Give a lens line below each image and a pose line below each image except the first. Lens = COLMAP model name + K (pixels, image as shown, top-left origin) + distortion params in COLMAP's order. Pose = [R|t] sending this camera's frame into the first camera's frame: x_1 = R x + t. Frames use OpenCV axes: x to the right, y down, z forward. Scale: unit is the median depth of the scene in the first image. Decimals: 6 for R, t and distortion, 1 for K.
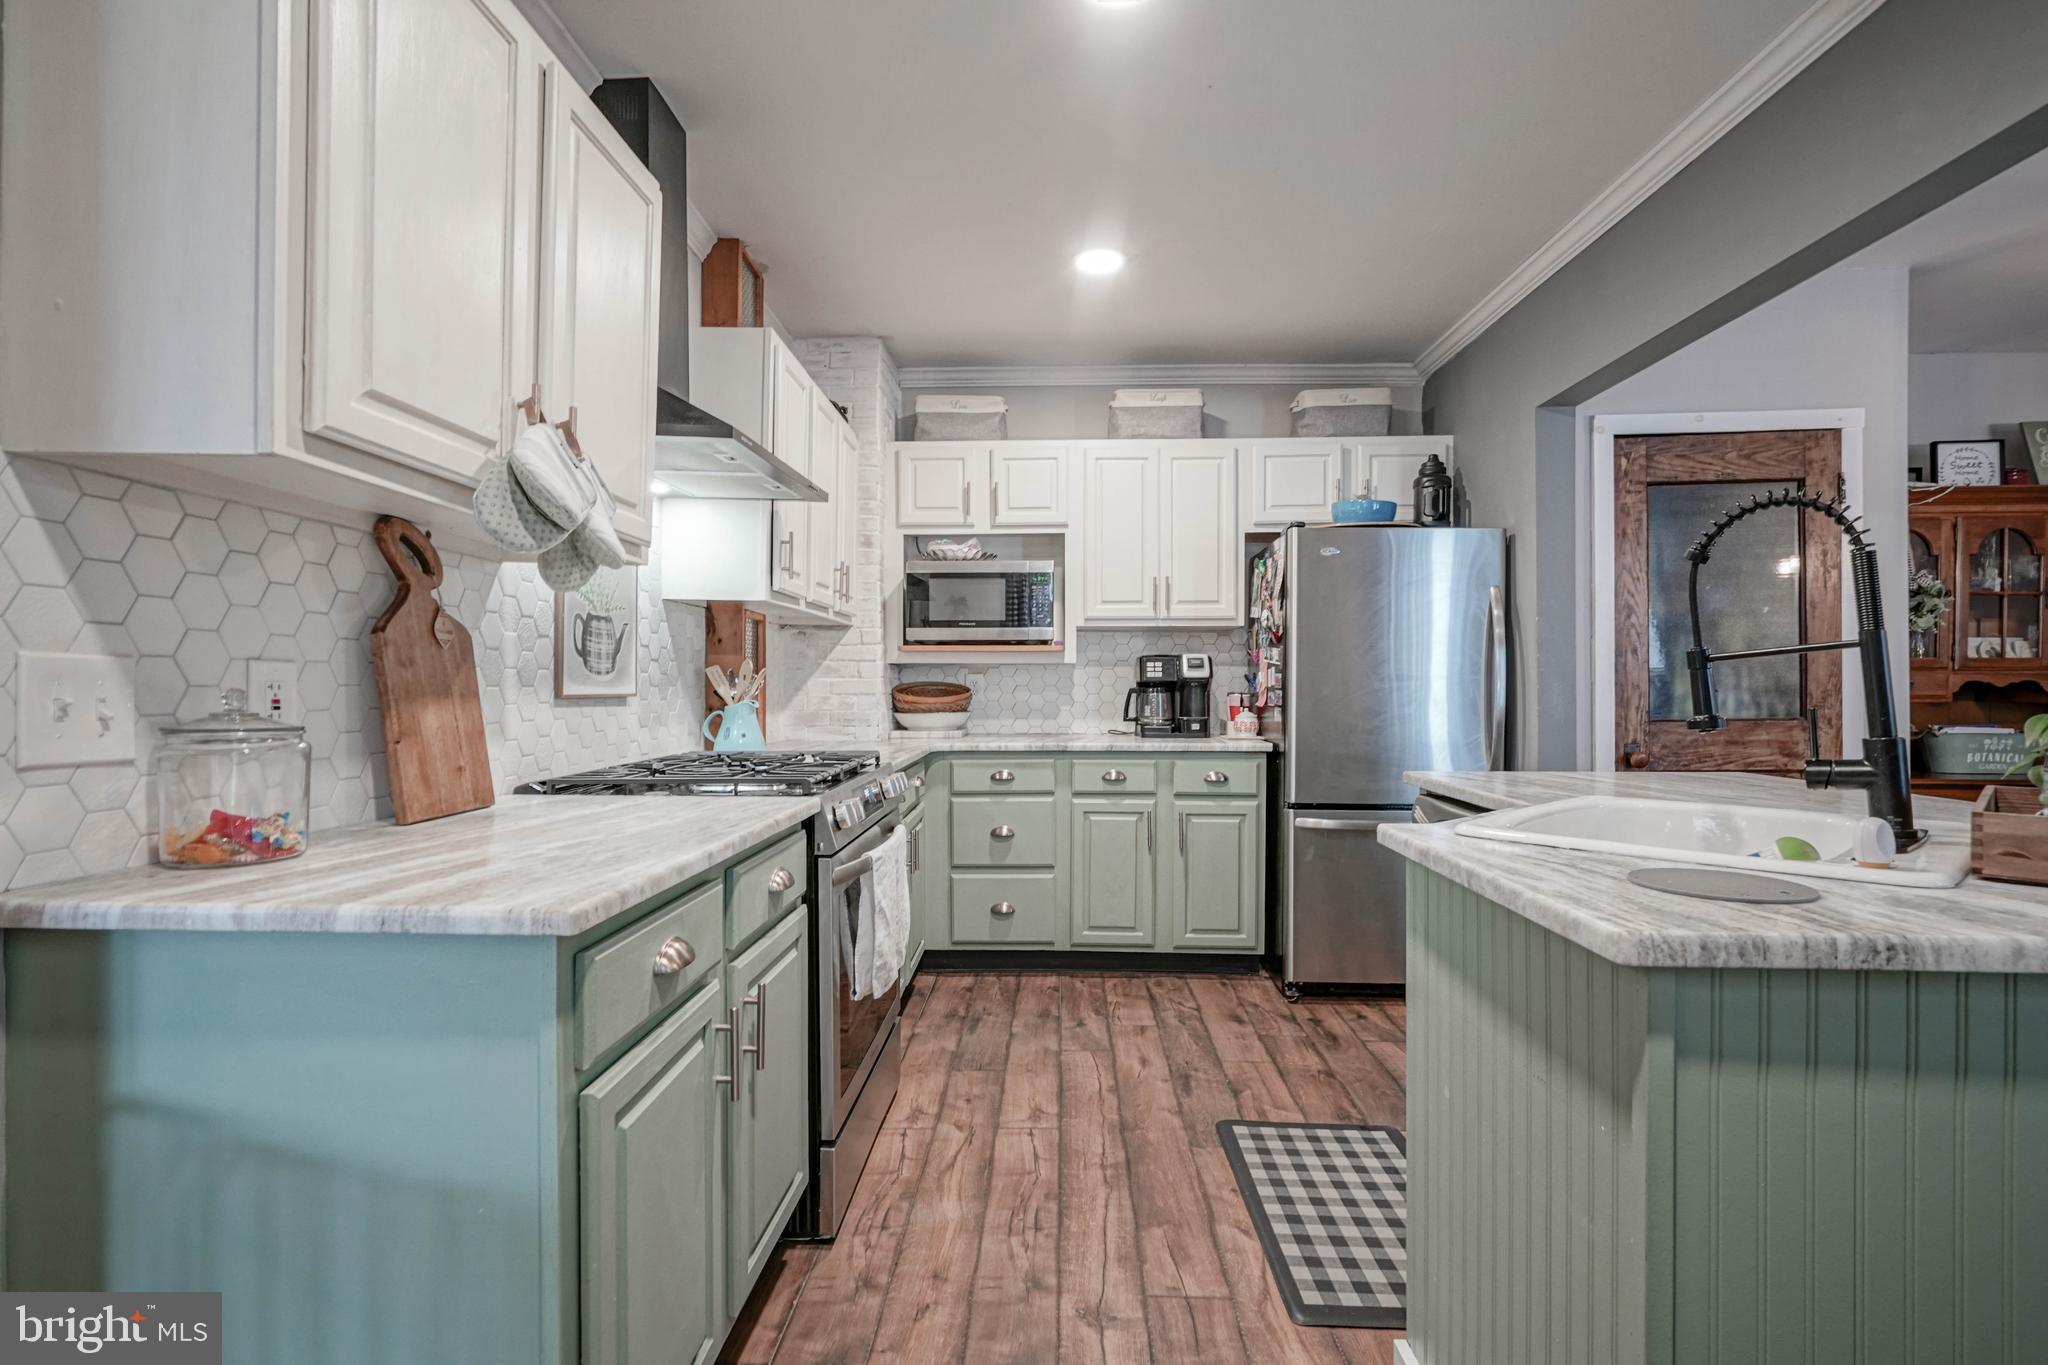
lens RADIAL K [[944.1, 0, 1024.0], [0, 944.1, 682.5], [0, 0, 1]] dist [-0.001268, 0.000645]
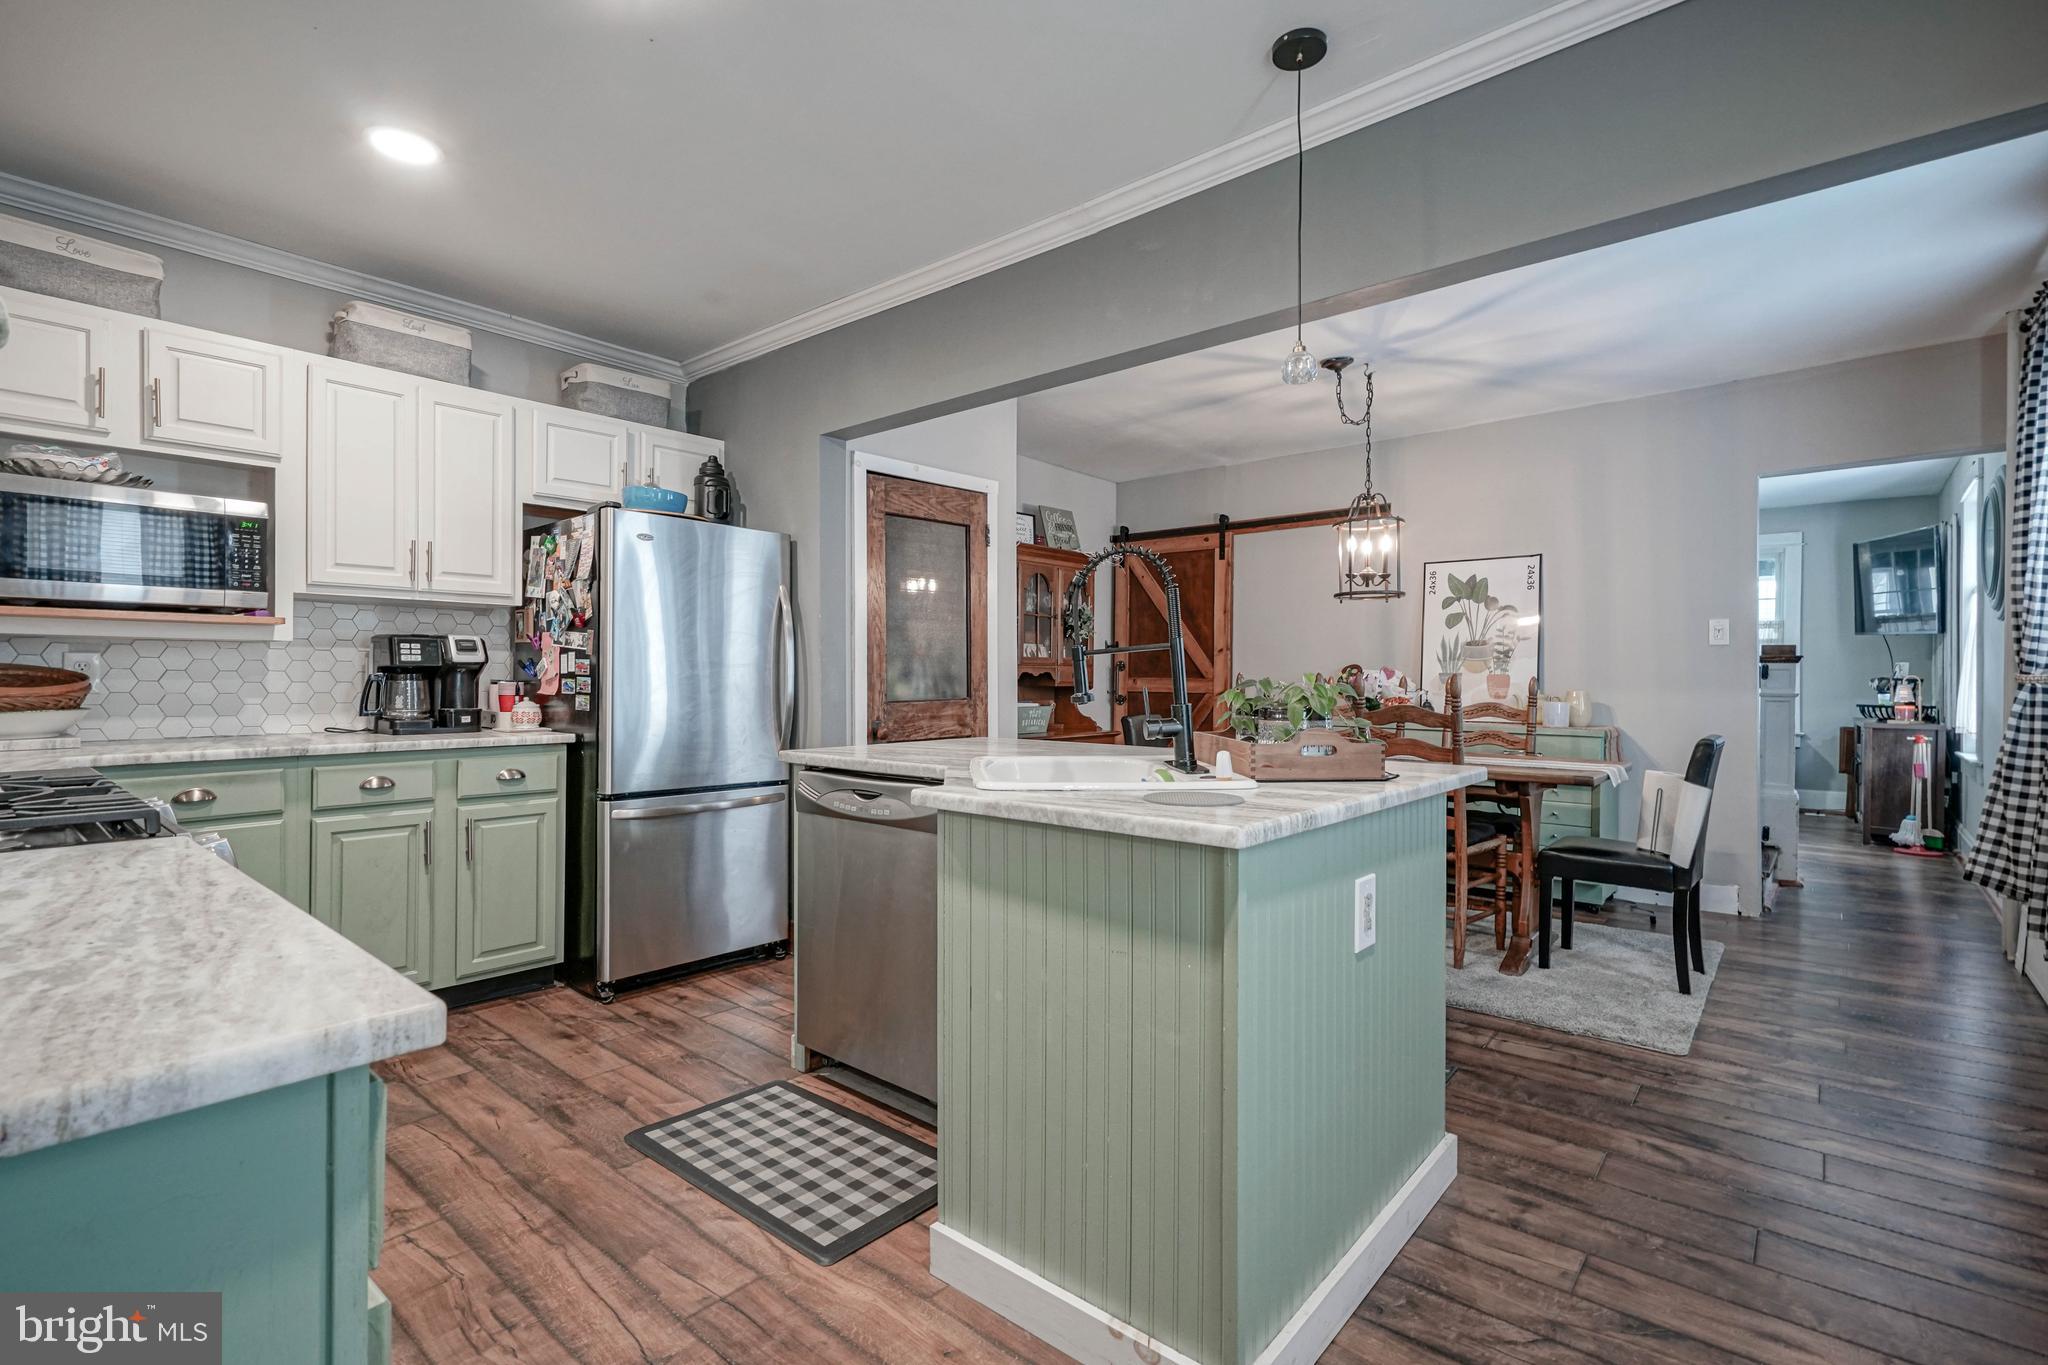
lens RADIAL K [[939.5, 0, 1019.4], [0, 939.5, 667.8], [0, 0, 1]] dist [-0.000499, 0.000855]
pose [[0.622711, 0.010392, 0.782383, -0.192716], [-0.006353, 0.999946, -0.008226, 0.003832], [-0.782426, 0.000152, 0.622744, 0.076532]]
